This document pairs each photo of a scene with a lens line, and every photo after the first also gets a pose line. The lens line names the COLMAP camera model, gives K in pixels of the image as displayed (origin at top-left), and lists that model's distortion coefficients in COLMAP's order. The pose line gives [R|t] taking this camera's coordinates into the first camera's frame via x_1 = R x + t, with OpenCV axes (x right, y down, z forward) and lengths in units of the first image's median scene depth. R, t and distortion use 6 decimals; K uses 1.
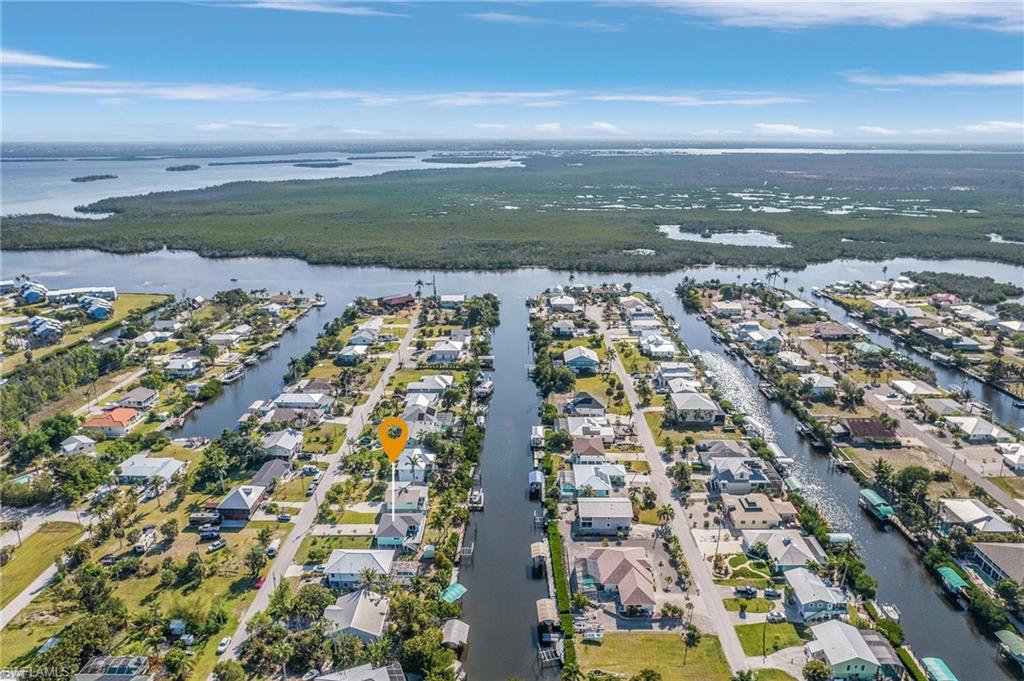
lens RADIAL K [[671.4, 0, 512.0], [0, 671.4, 340.5], [0, 0, 1]] dist [-0.066835, 0.054081]
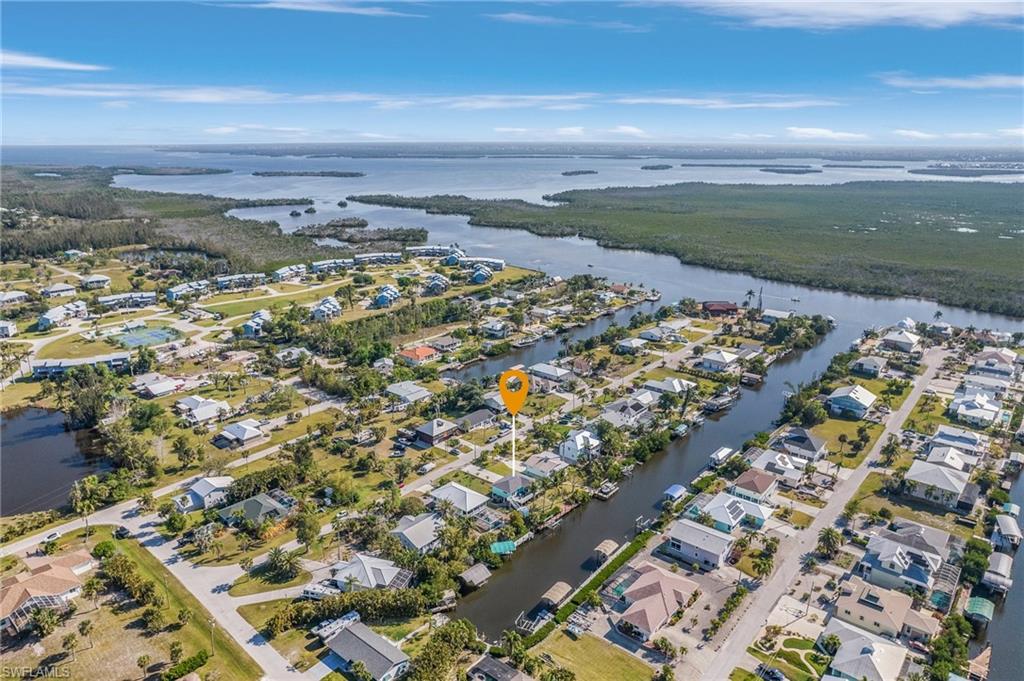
lens RADIAL K [[671.4, 0, 512.0], [0, 671.4, 340.5], [0, 0, 1]] dist [-0.066835, 0.054081]
pose [[0.774358, 0.185424, -0.604969, 0.266953], [-0.188865, 0.980247, 0.058701, -0.014832], [0.603903, 0.068802, 0.794083, 0.046191]]
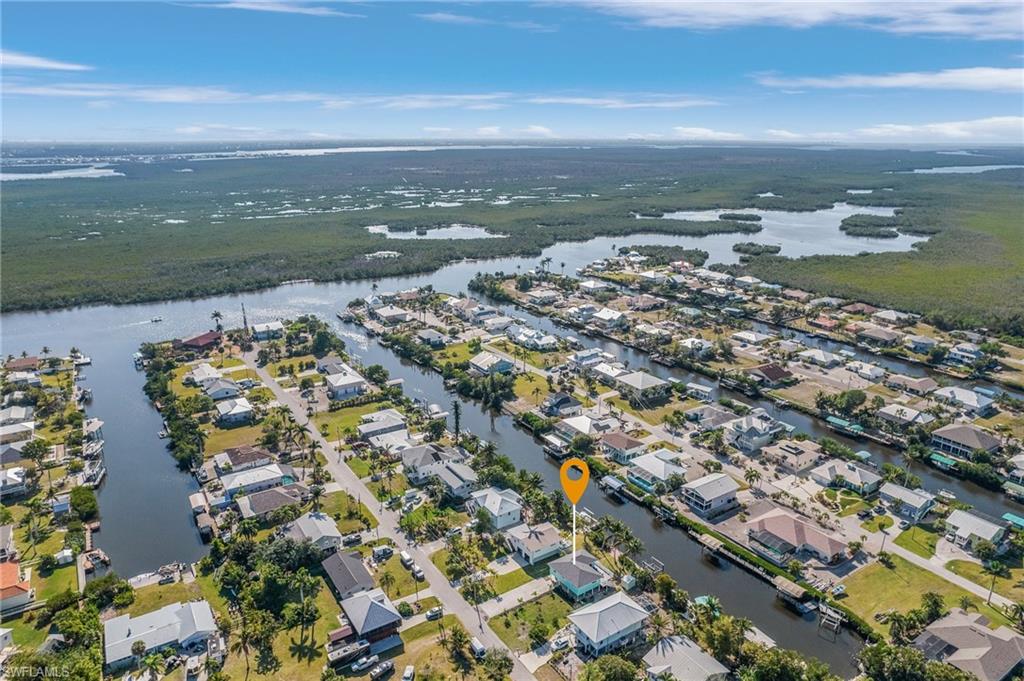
lens RADIAL K [[671.4, 0, 512.0], [0, 671.4, 340.5], [0, 0, 1]] dist [-0.066835, 0.054081]
pose [[0.832578, -0.163003, 0.529381, -0.383548], [0.163411, 0.985465, 0.046434, -0.046719], [-0.529255, 0.047847, 0.847113, 0.157107]]
